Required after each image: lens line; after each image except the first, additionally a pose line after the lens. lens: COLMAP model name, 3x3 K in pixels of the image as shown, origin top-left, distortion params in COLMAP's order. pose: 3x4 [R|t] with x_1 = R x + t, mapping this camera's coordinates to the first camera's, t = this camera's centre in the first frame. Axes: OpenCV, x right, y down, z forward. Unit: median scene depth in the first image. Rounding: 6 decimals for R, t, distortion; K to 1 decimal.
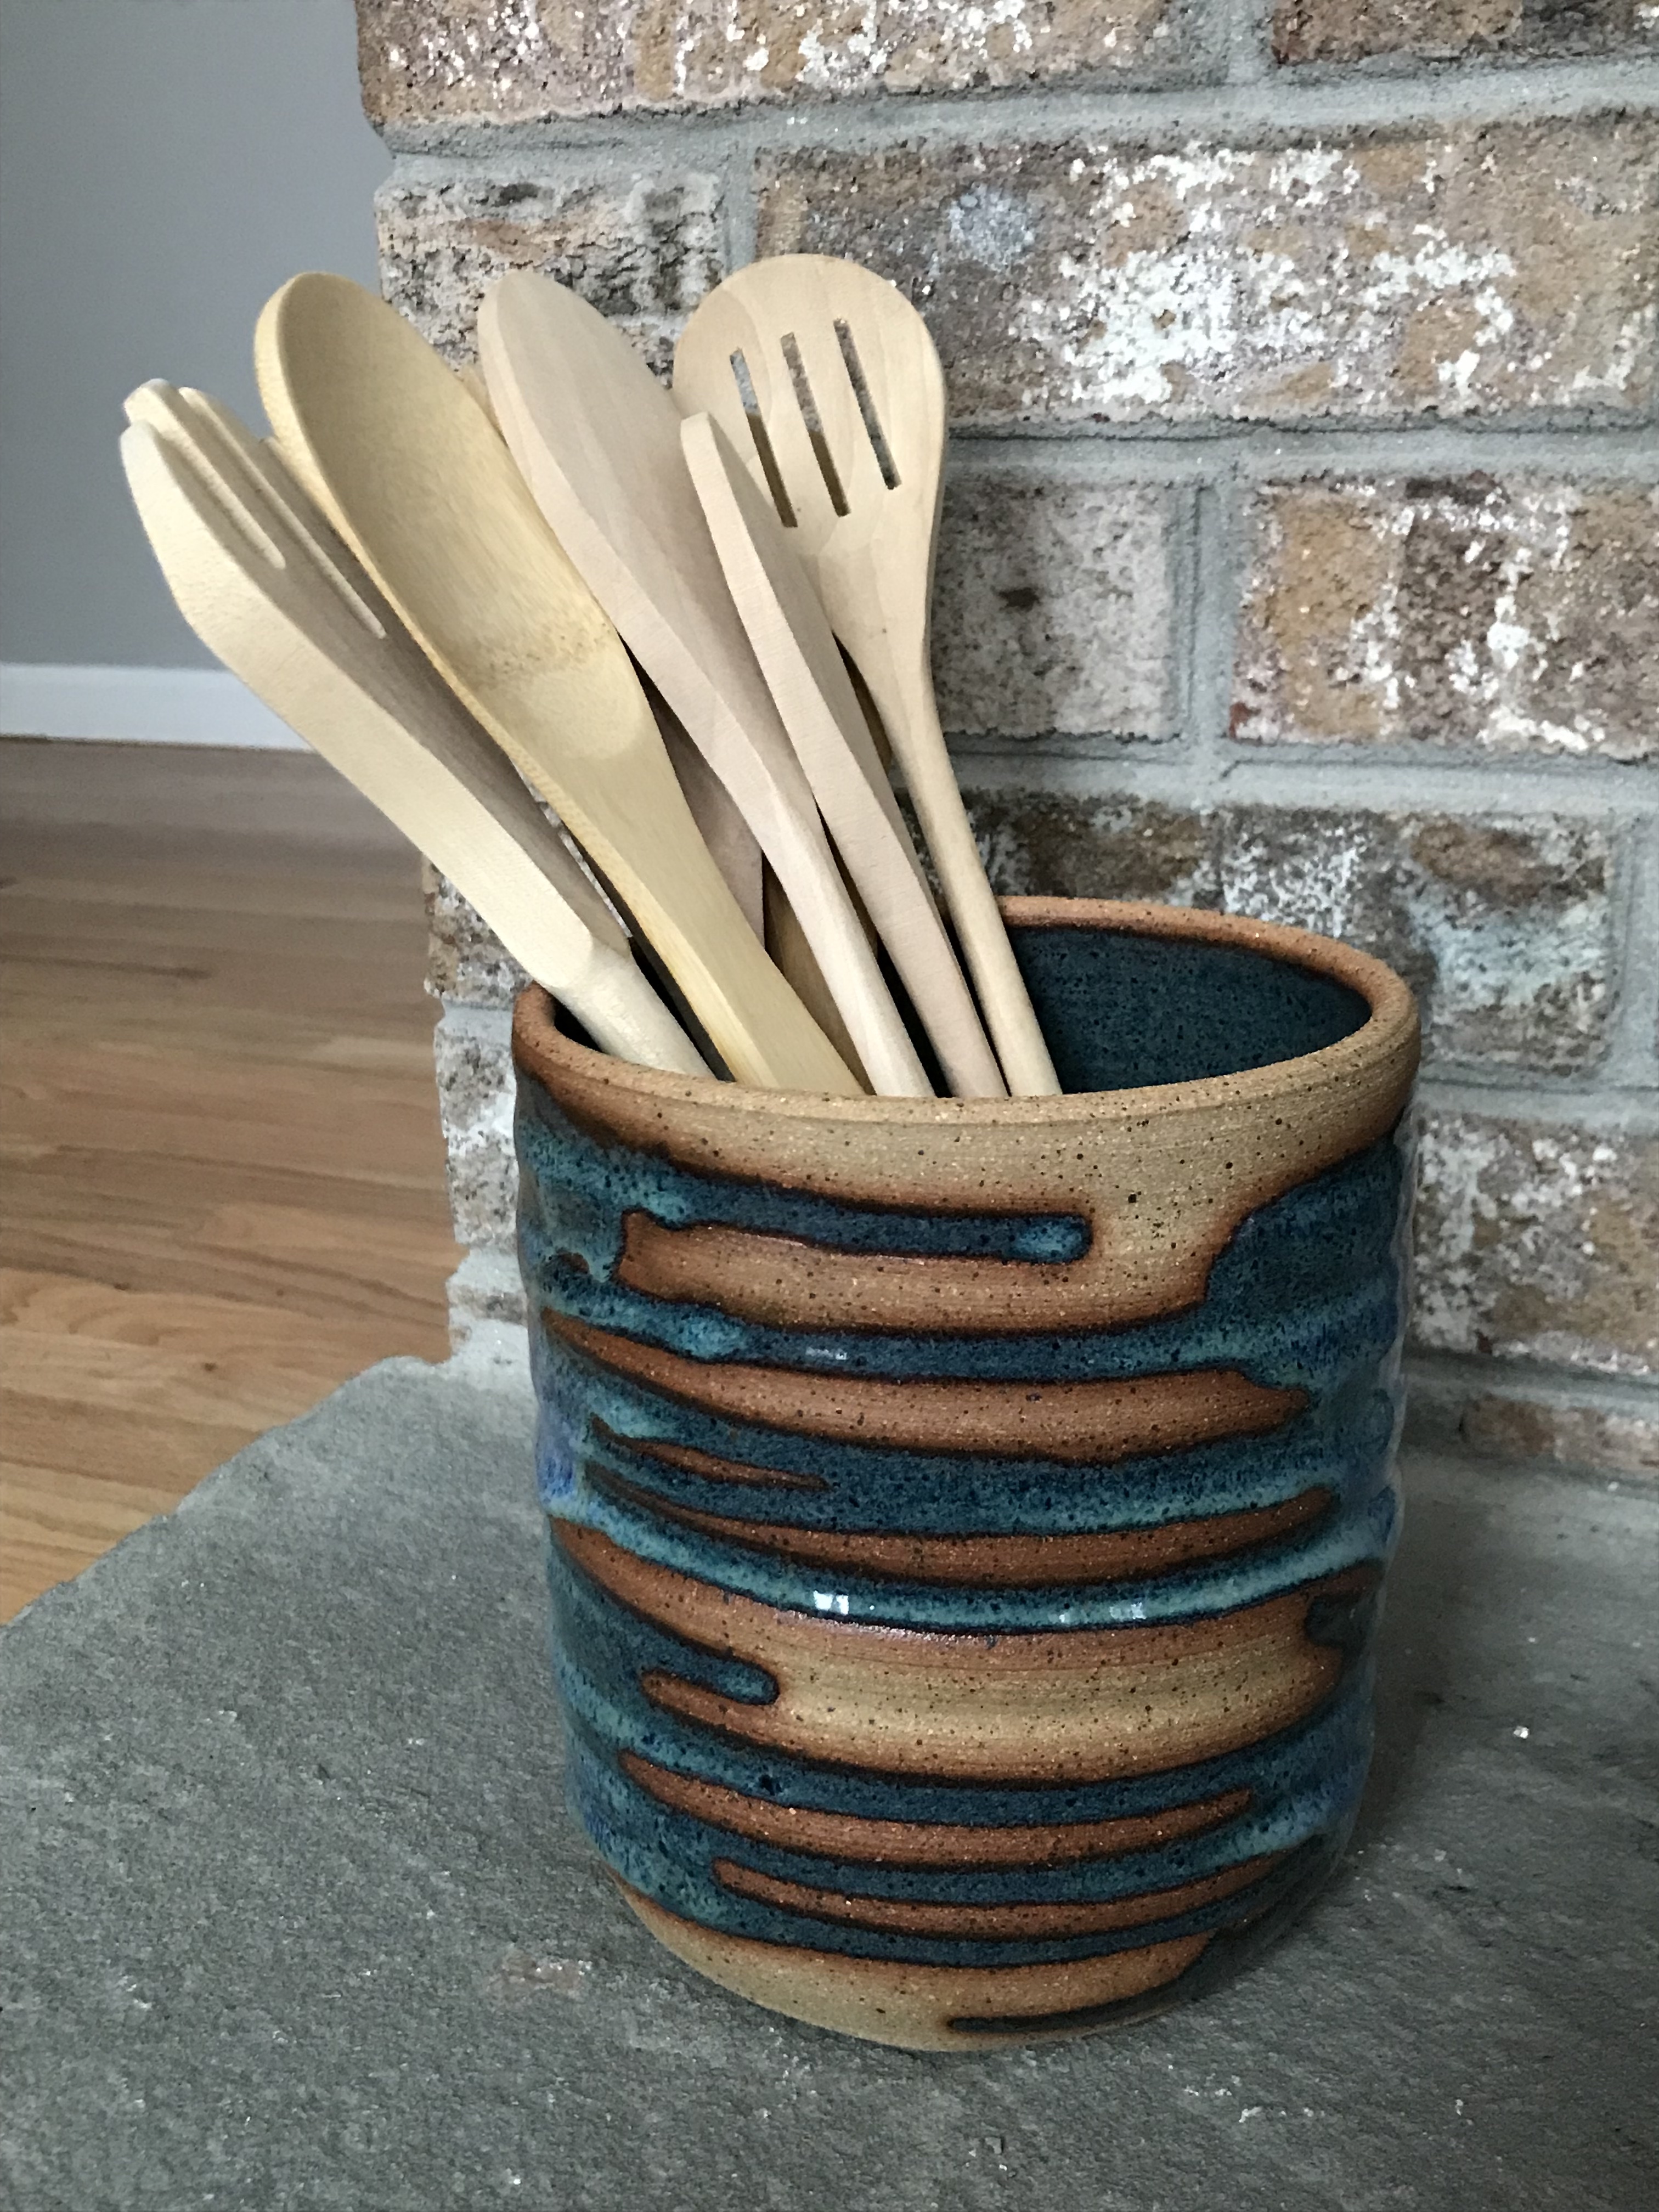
lens RADIAL K [[2429.8, 0, 857.5], [0, 2429.8, 1092.0], [0, 0, 1]] dist [-0.022768, 0.000000]
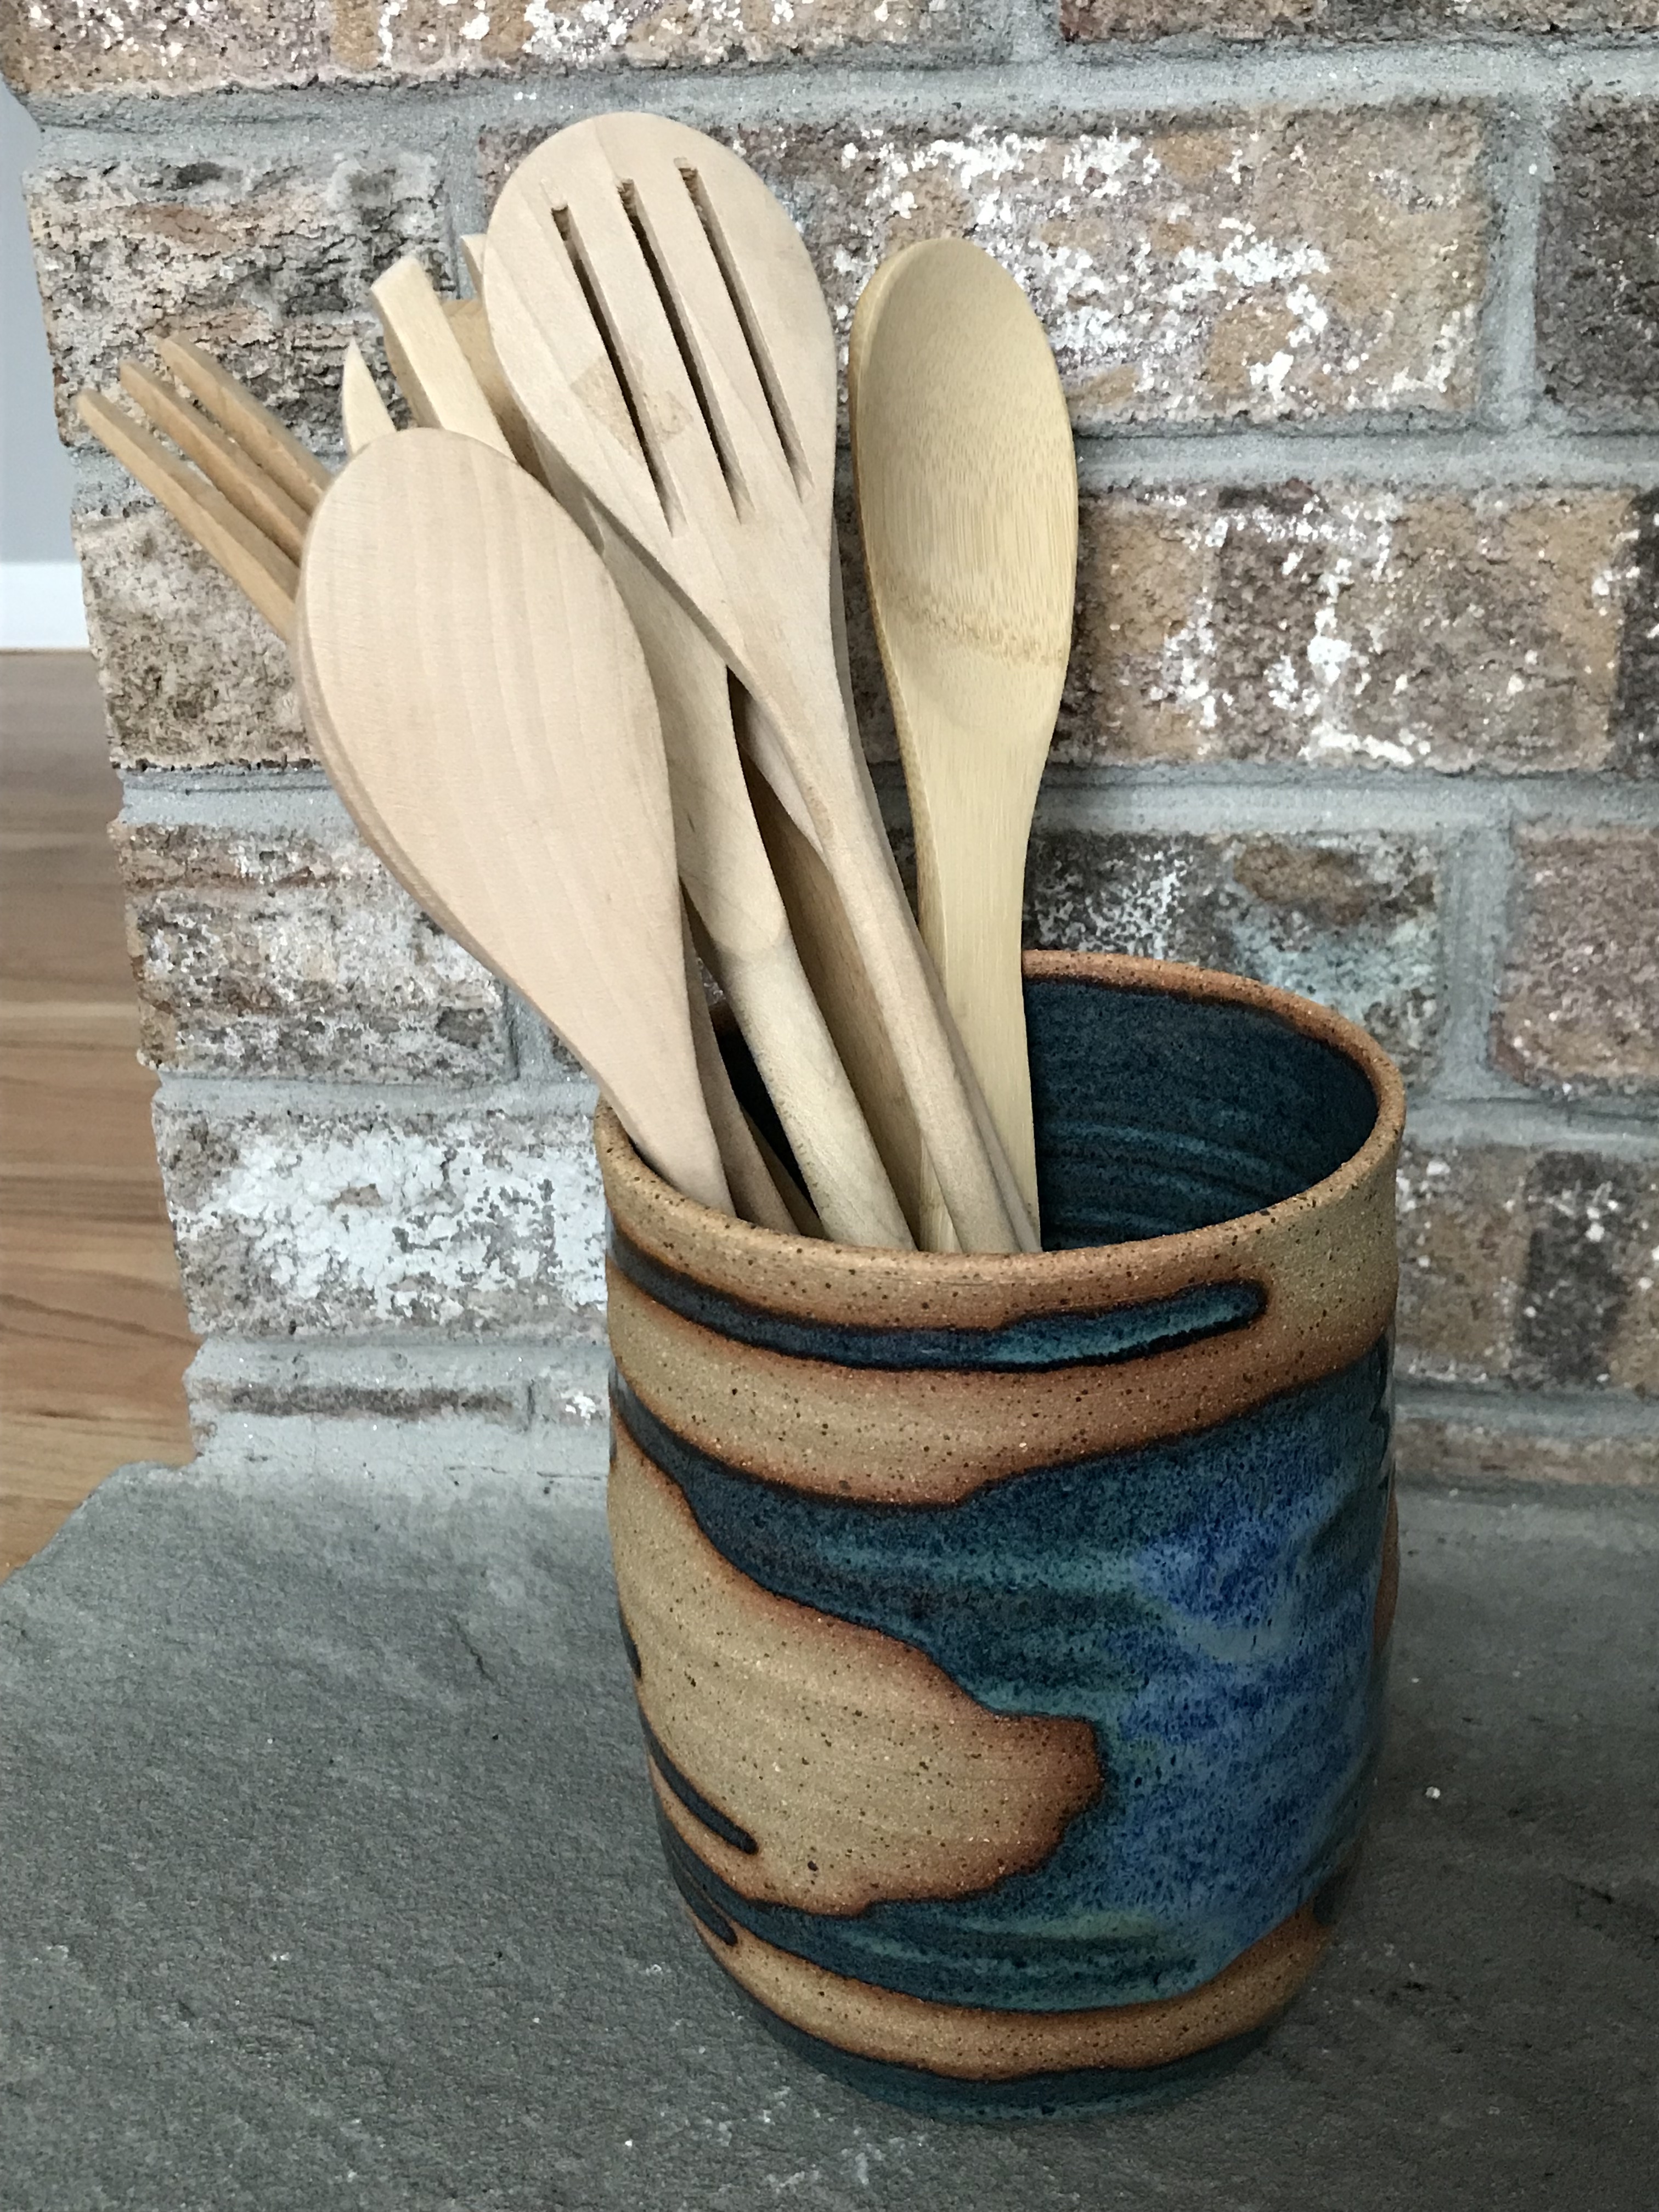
lens RADIAL K [[2515.9, 0, 880.8], [0, 2515.9, 1097.0], [0, 0, 1]] dist [-0.023953, 0.000000]
pose [[0.980858, -0.080120, 0.177476, -0.091408], [0.068724, 0.995215, 0.069462, -0.090891], [-0.182192, -0.055936, 0.981671, 0.050787]]
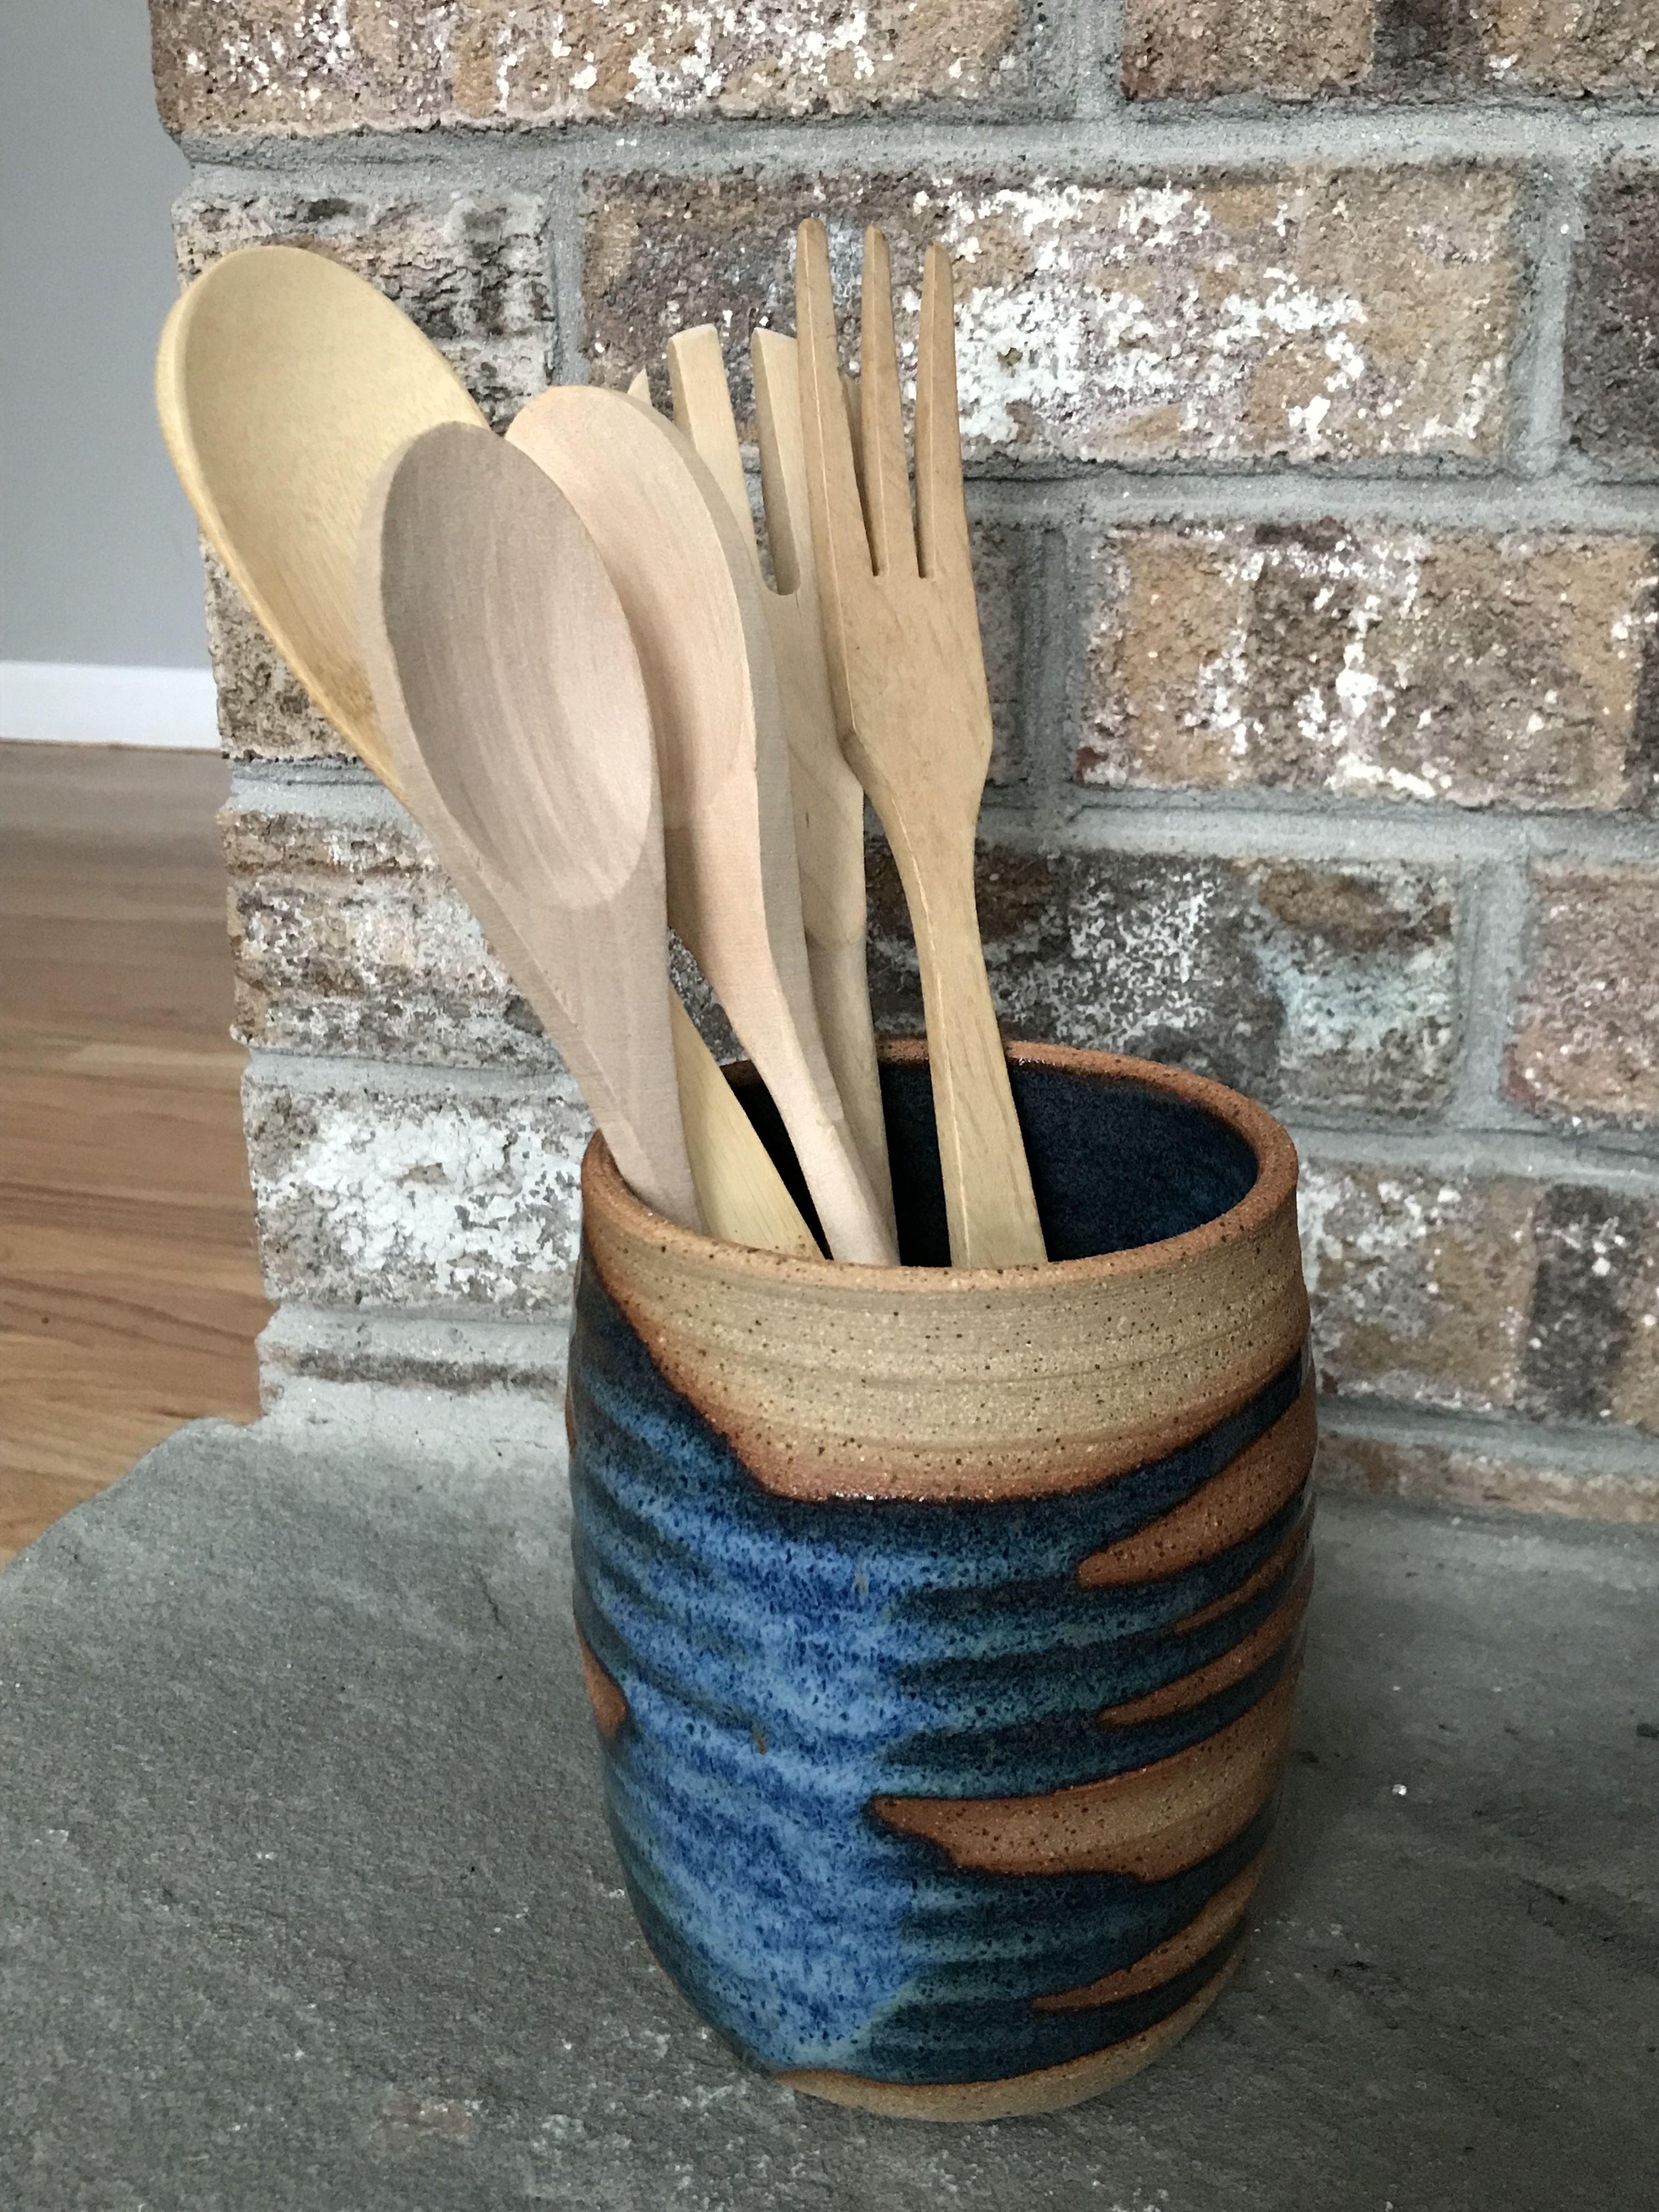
lens RADIAL K [[2386.0, 0, 864.9], [0, 2386.0, 1081.5], [0, 0, 1]] dist [-0.020102, 0.000000]
pose [[0.993425, -0.015761, 0.113395, -0.044856], [0.015031, 0.999860, 0.007291, -0.033368], [-0.113494, -0.005539, 0.993523, 0.047314]]
